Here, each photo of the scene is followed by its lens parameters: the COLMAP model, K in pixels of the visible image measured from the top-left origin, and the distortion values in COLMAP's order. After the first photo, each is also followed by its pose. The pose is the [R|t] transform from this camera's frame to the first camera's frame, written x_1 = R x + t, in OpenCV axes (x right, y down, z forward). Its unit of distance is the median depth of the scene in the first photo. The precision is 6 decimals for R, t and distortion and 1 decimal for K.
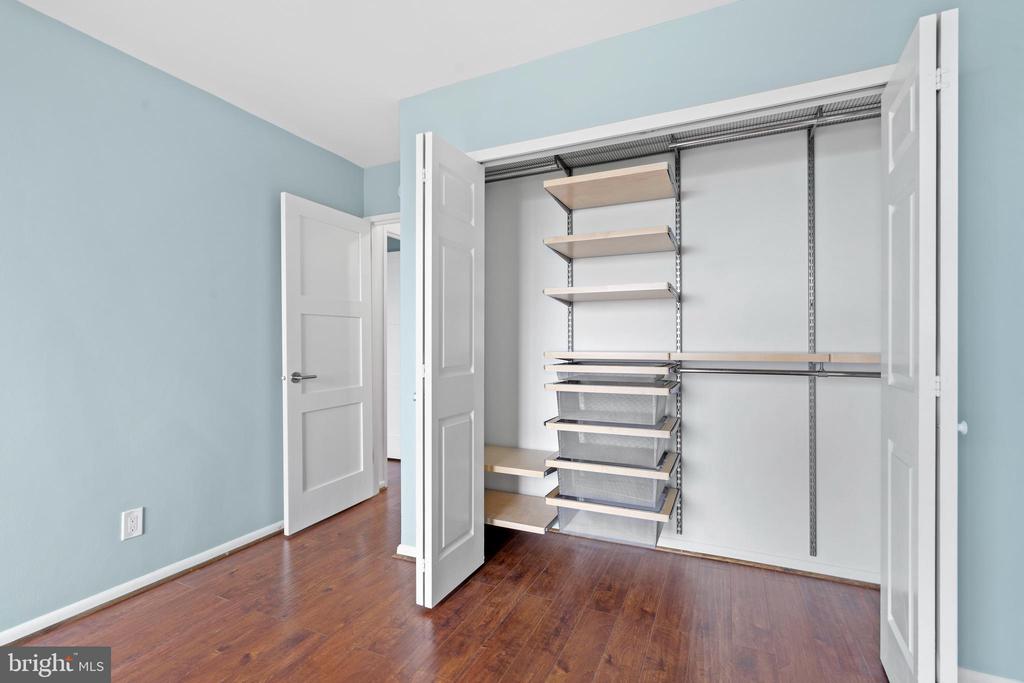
lens RADIAL K [[466.2, 0, 500.9], [0, 466.2, 341.8], [0, 0, 1]] dist [-0.001796, 0.001097]
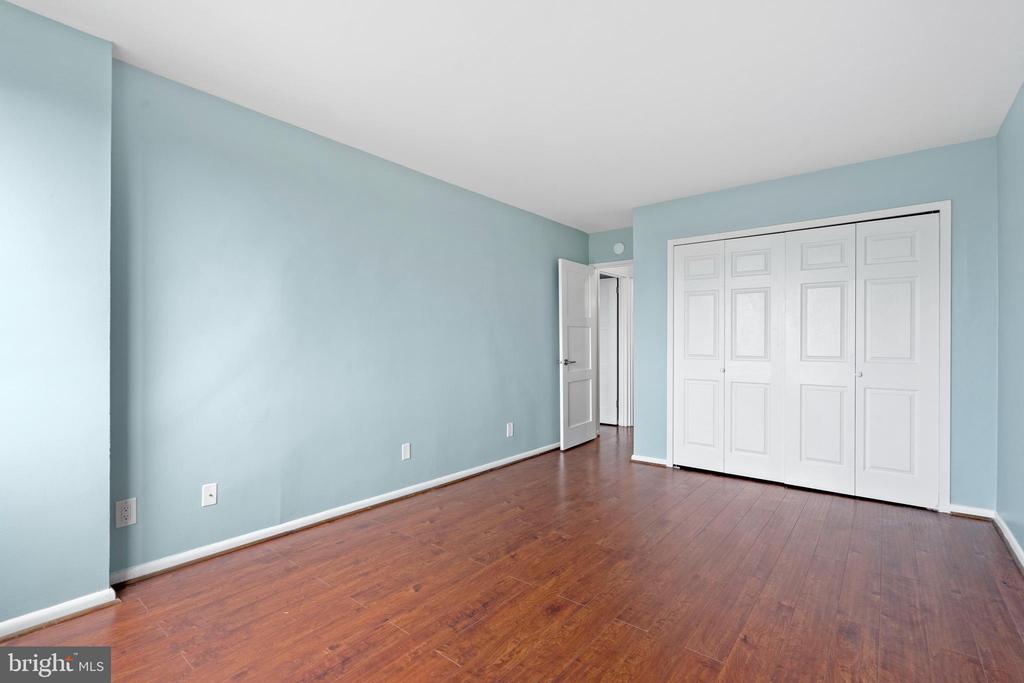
lens RADIAL K [[469.8, 0, 512.0], [0, 469.8, 341.5], [0, 0, 1]] dist [-0.003341, 0.000872]
pose [[0.975510, 0.000428, -0.219954, -0.235211], [-0.000507, 1.000000, -0.000303, -0.001559], [0.219954, 0.000407, 0.975510, -0.755624]]
